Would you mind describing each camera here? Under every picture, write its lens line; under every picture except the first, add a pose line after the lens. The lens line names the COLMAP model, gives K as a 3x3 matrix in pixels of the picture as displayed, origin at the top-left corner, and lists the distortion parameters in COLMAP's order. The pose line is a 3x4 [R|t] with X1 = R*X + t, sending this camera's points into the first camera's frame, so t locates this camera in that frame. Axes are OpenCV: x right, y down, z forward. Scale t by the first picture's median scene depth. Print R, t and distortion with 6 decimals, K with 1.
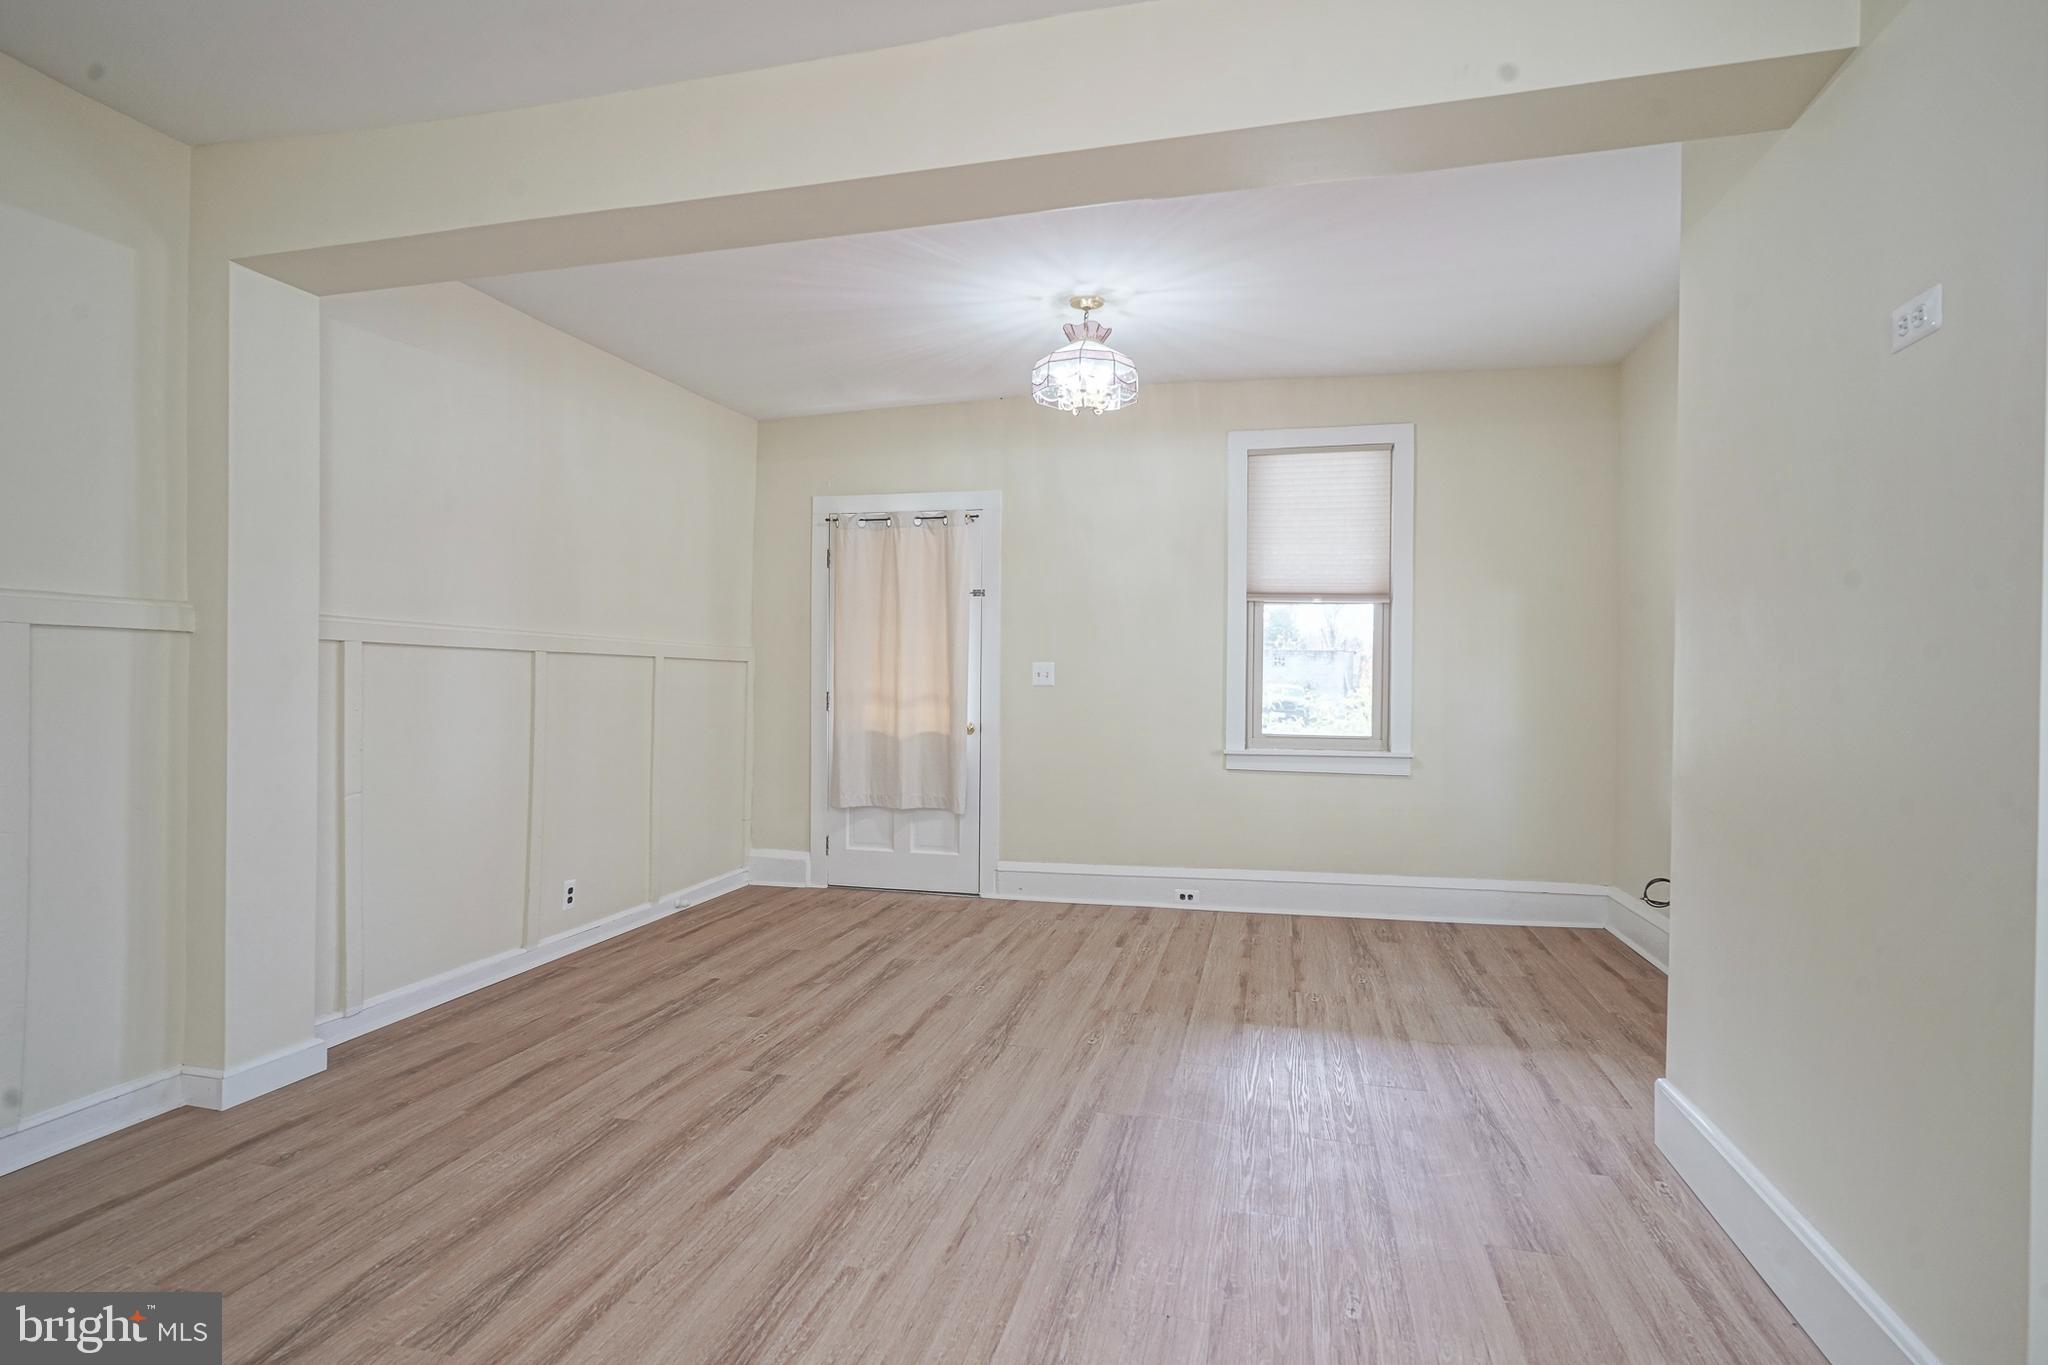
lens RADIAL K [[1013.7, 0, 1047.0], [0, 1013.7, 676.6], [0, 0, 1]] dist [-0.001601, -0.000315]
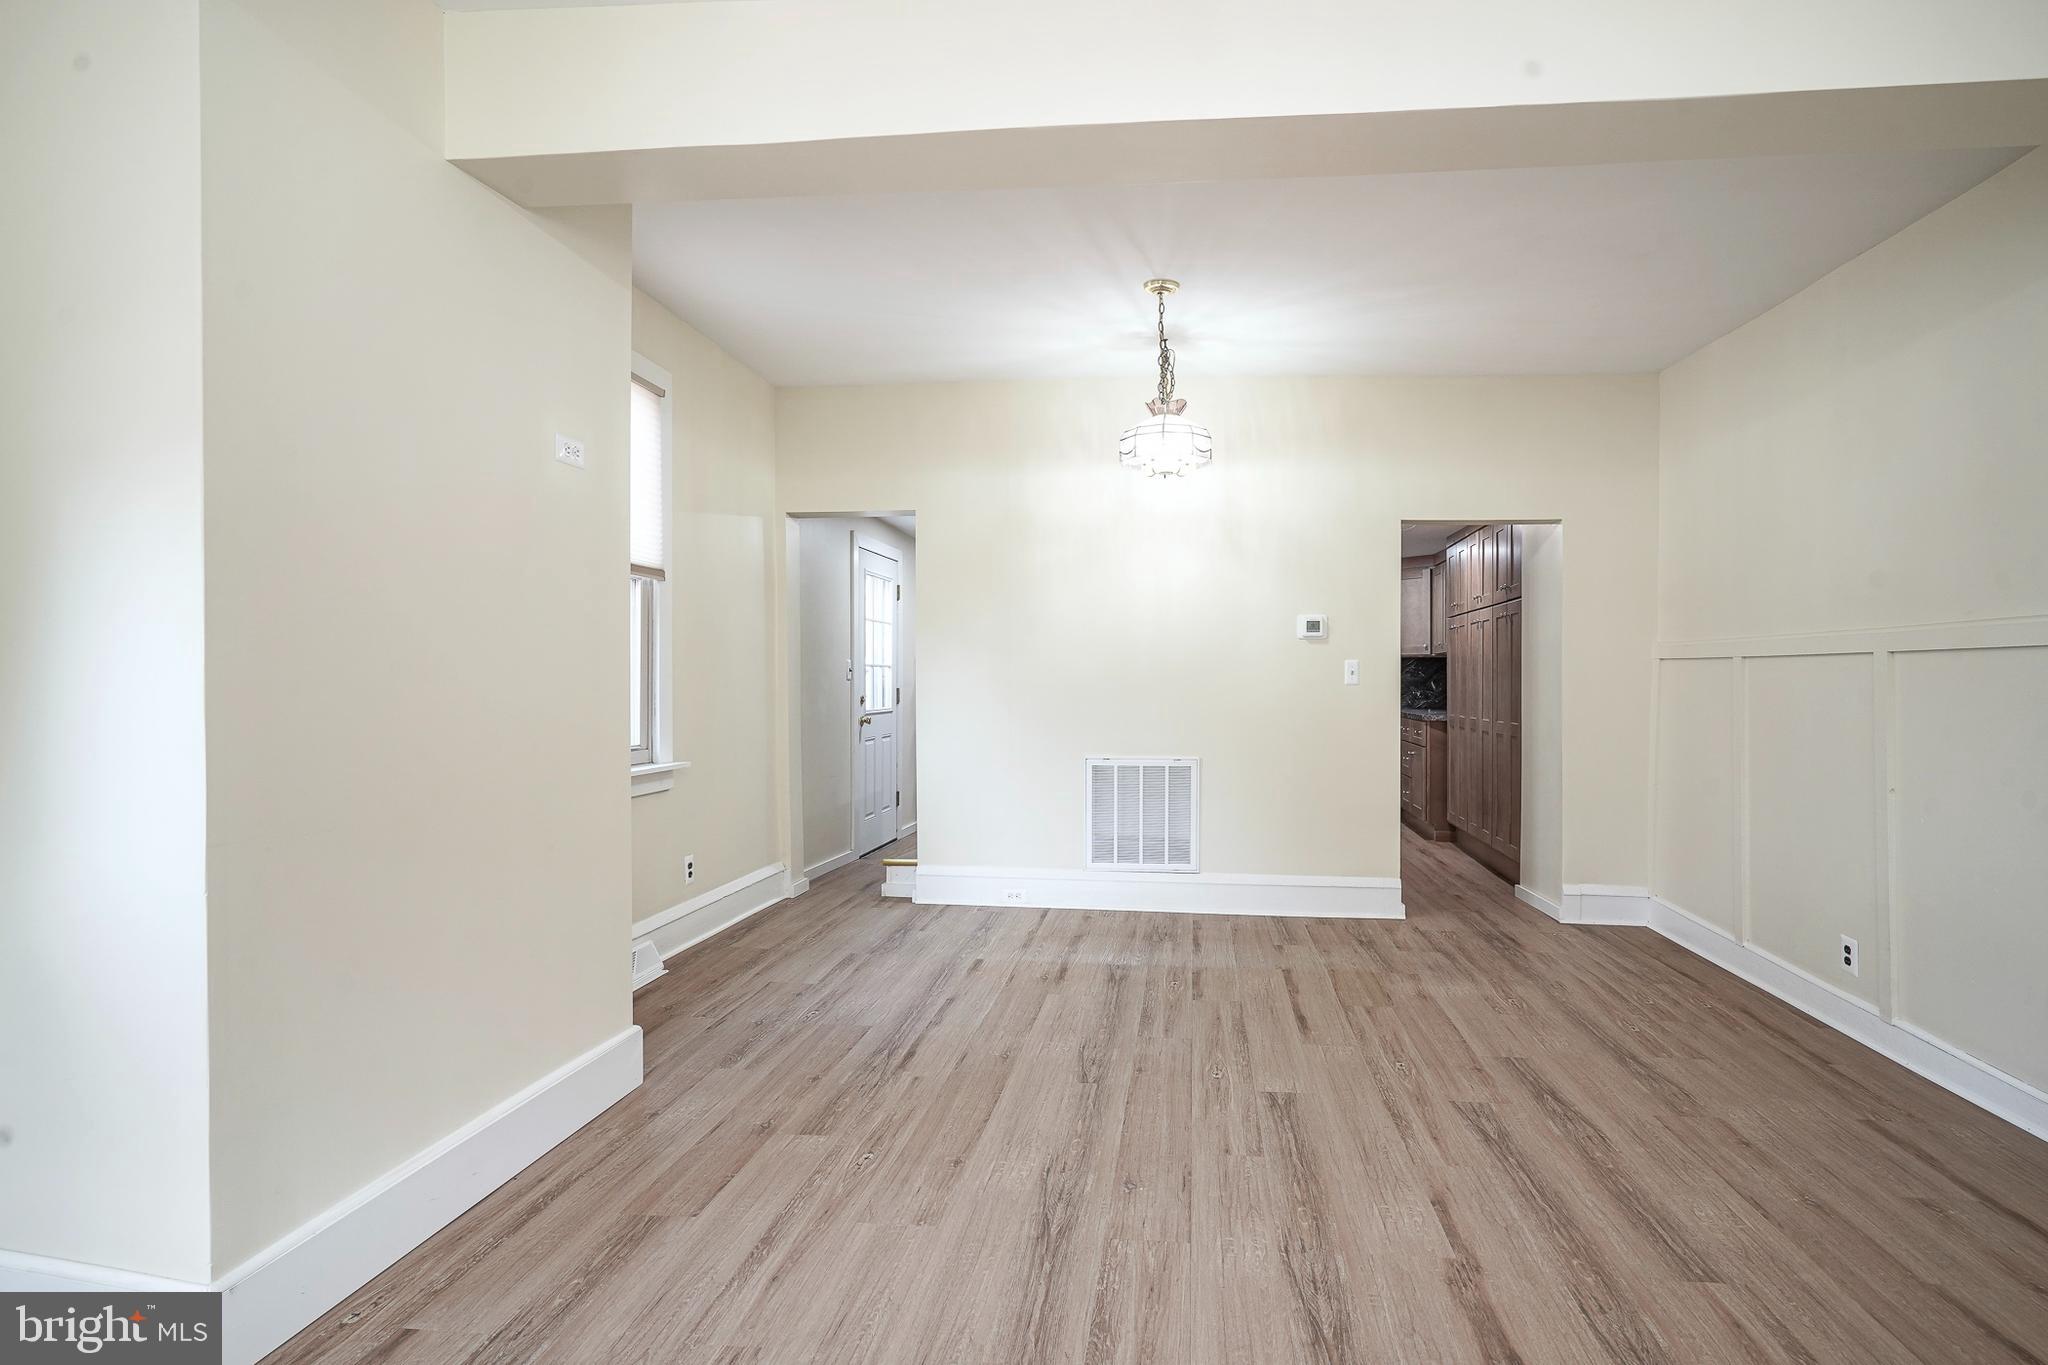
lens RADIAL K [[1037.0, 0, 1090.4], [0, 1037.0, 692.7], [0, 0, 1]] dist [-0.004694, 0.001789]
pose [[-0.992052, -0.015088, -0.124917, 0.087313], [-0.016200, 0.999838, 0.007895, 0.002024], [0.124778, 0.009856, -0.992136, 1.084000]]
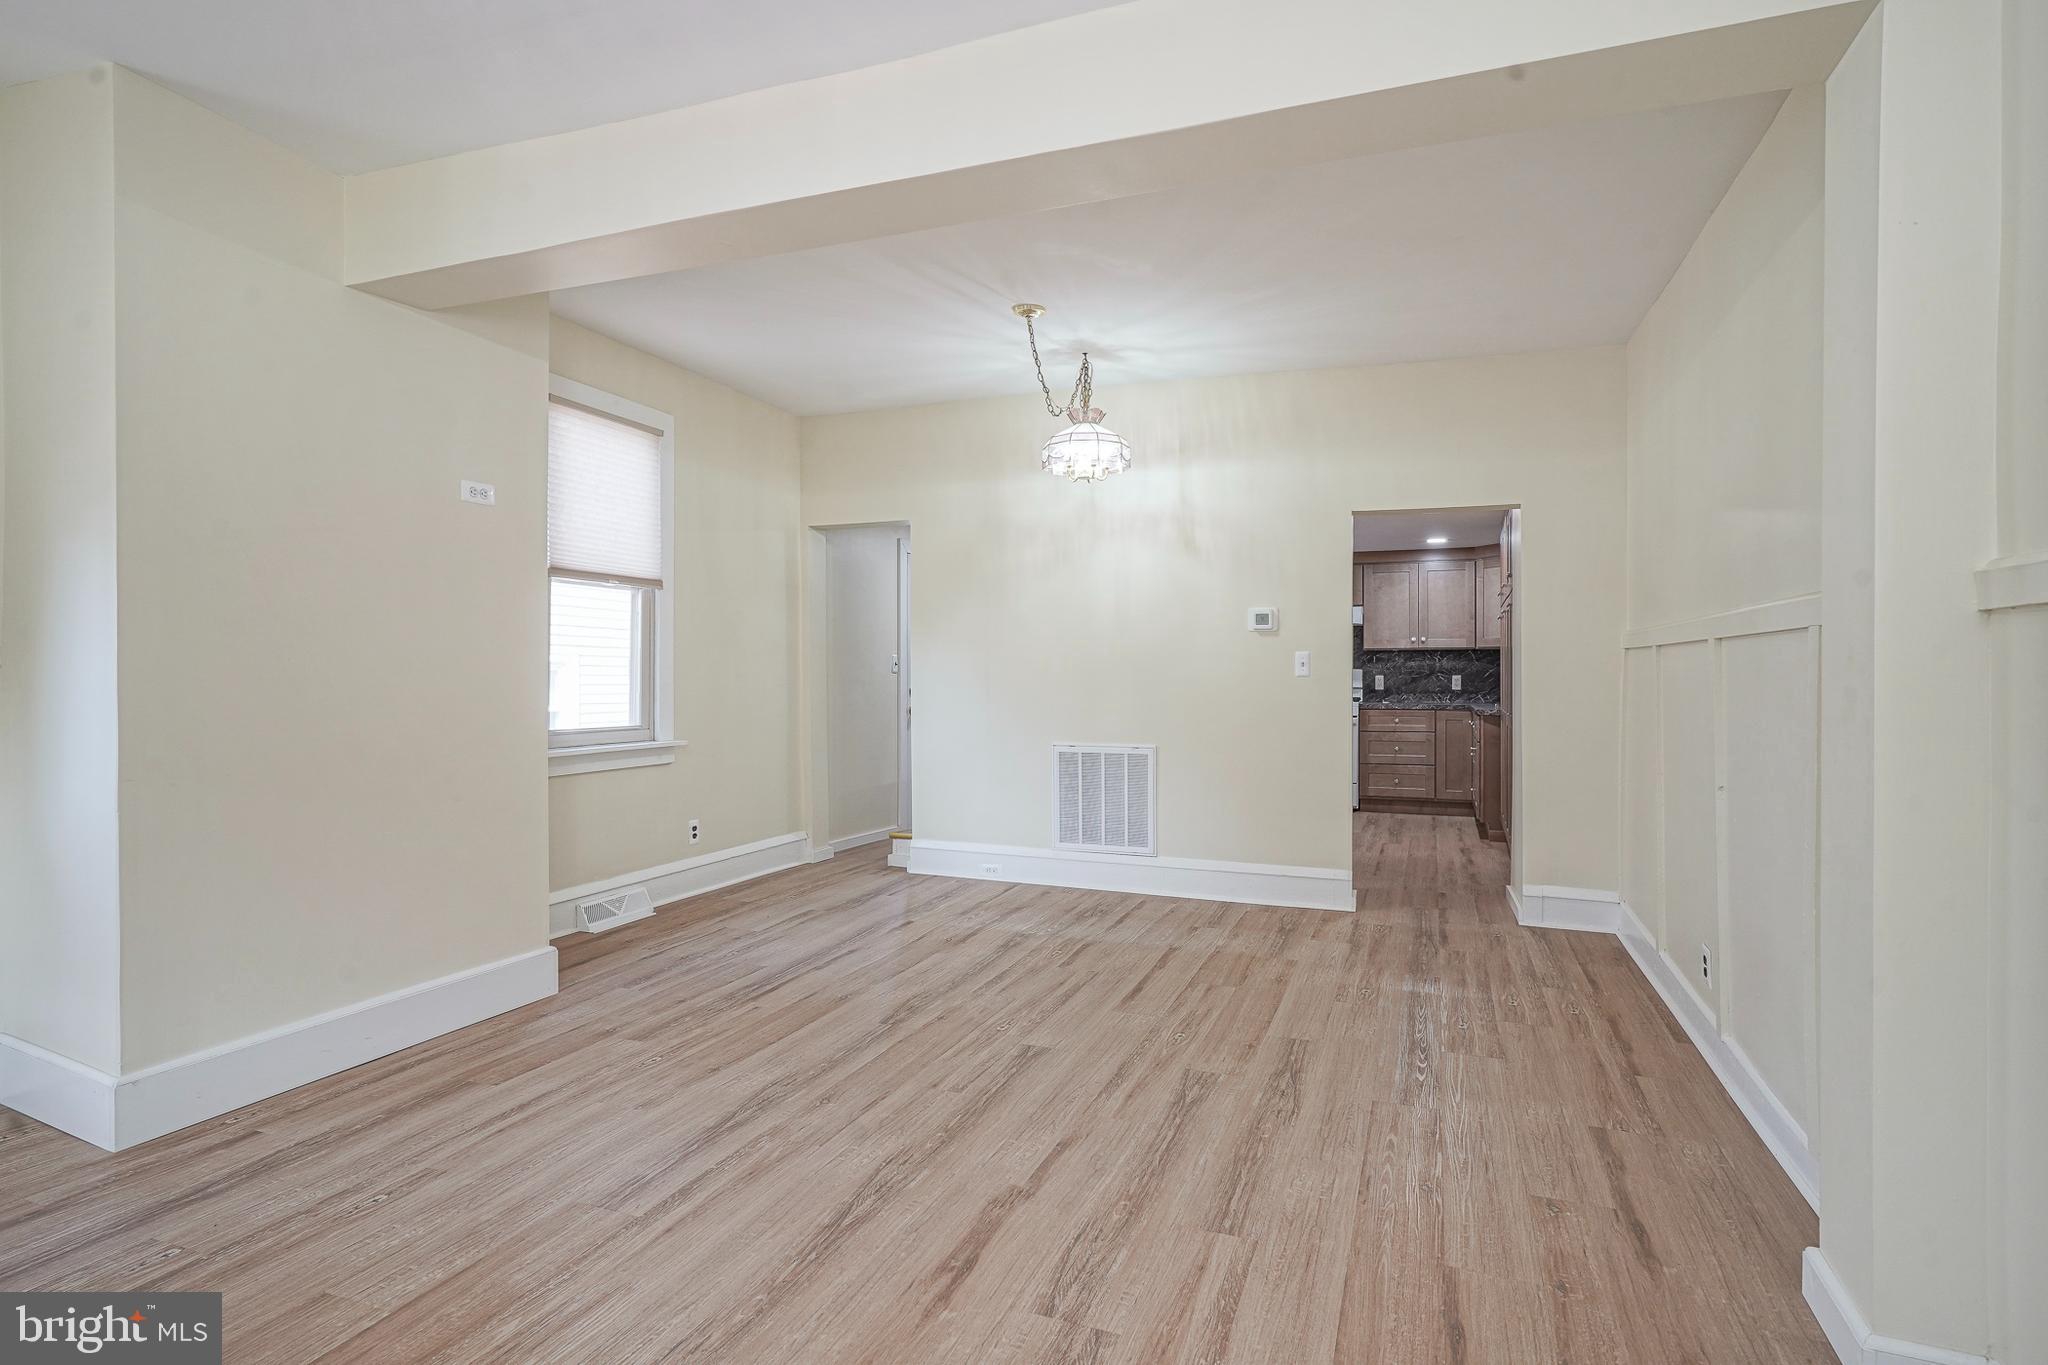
lens RADIAL K [[1023.6, 0, 1055.6], [0, 1023.6, 686.3], [0, 0, 1]] dist [-0.003759, 0.000115]
pose [[-0.990945, -0.017580, 0.133110, -0.247029], [-0.016262, 0.999807, 0.010981, 0.000548], [-0.133277, 0.008717, -0.991040, 1.155805]]
